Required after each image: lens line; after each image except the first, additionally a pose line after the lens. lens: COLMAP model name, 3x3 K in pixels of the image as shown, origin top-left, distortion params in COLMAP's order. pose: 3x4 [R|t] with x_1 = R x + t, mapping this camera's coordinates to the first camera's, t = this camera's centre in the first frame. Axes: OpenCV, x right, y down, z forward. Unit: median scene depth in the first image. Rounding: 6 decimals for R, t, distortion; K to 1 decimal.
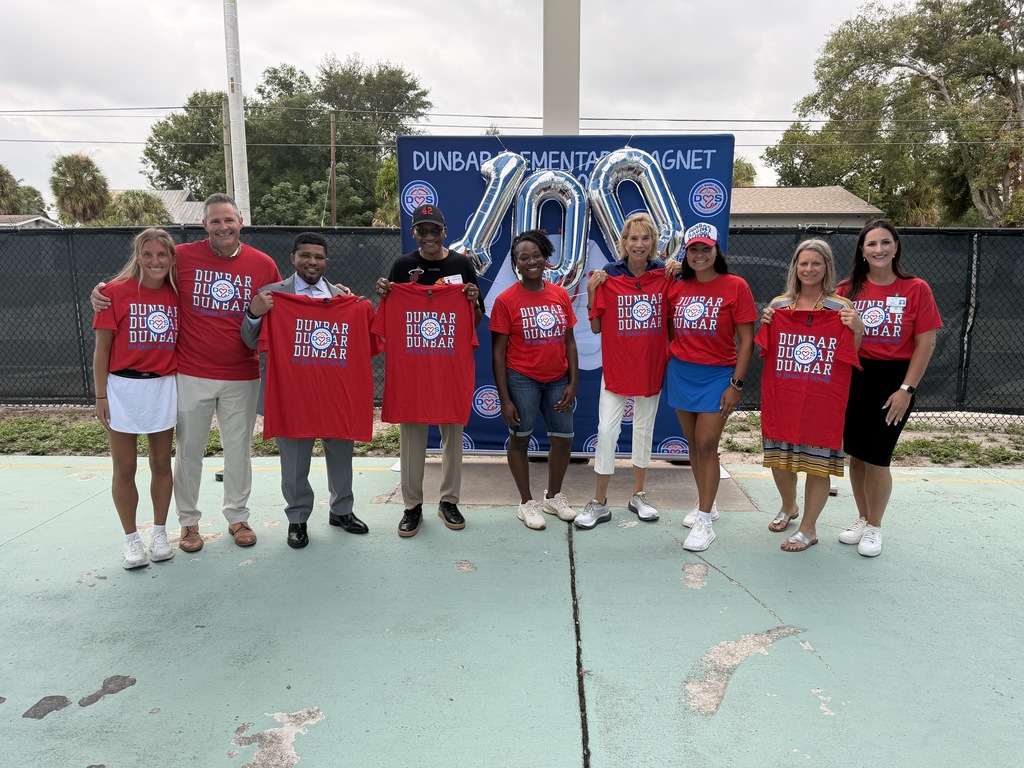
lens RADIAL K [[727.2, 0, 509.9], [0, 727.2, 384.7], [0, 0, 1]] dist [-0.042017, -0.008090]
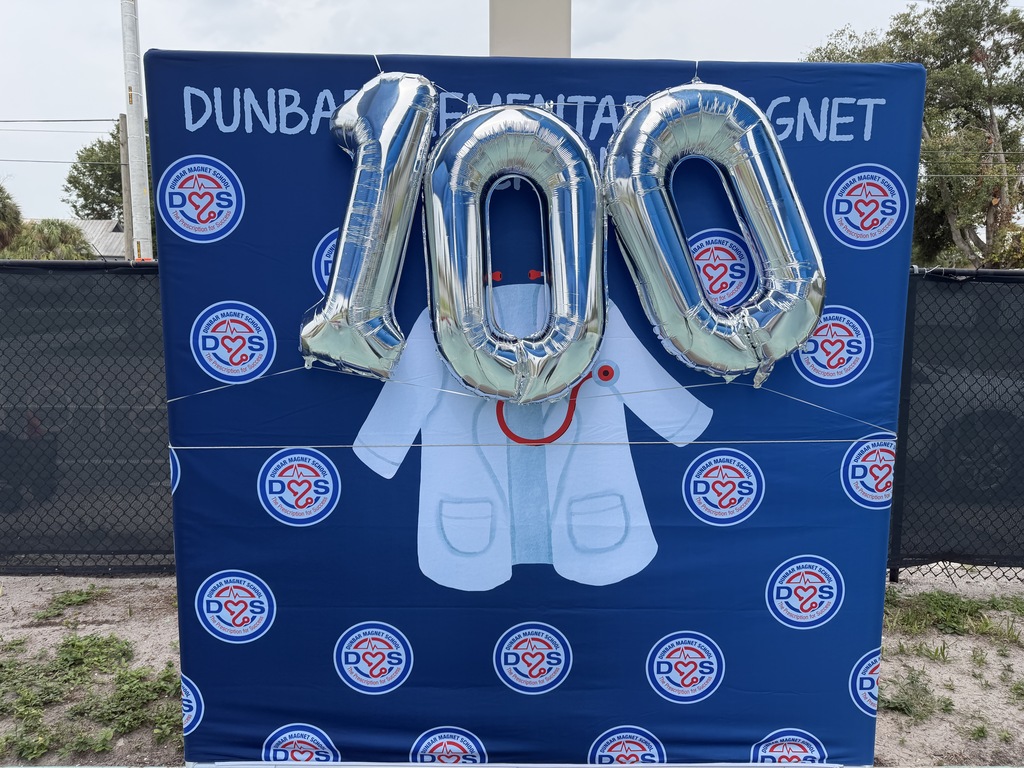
lens RADIAL K [[727.2, 0, 517.0], [0, 727.2, 384.3], [0, 0, 1]] dist [-0.042017, -0.008090]
pose [[0.997024, -0.002334, 0.077055, 0.026726], [0.006057, 0.998824, -0.048108, -0.128627], [-0.076852, 0.048432, 0.995865, 0.578566]]
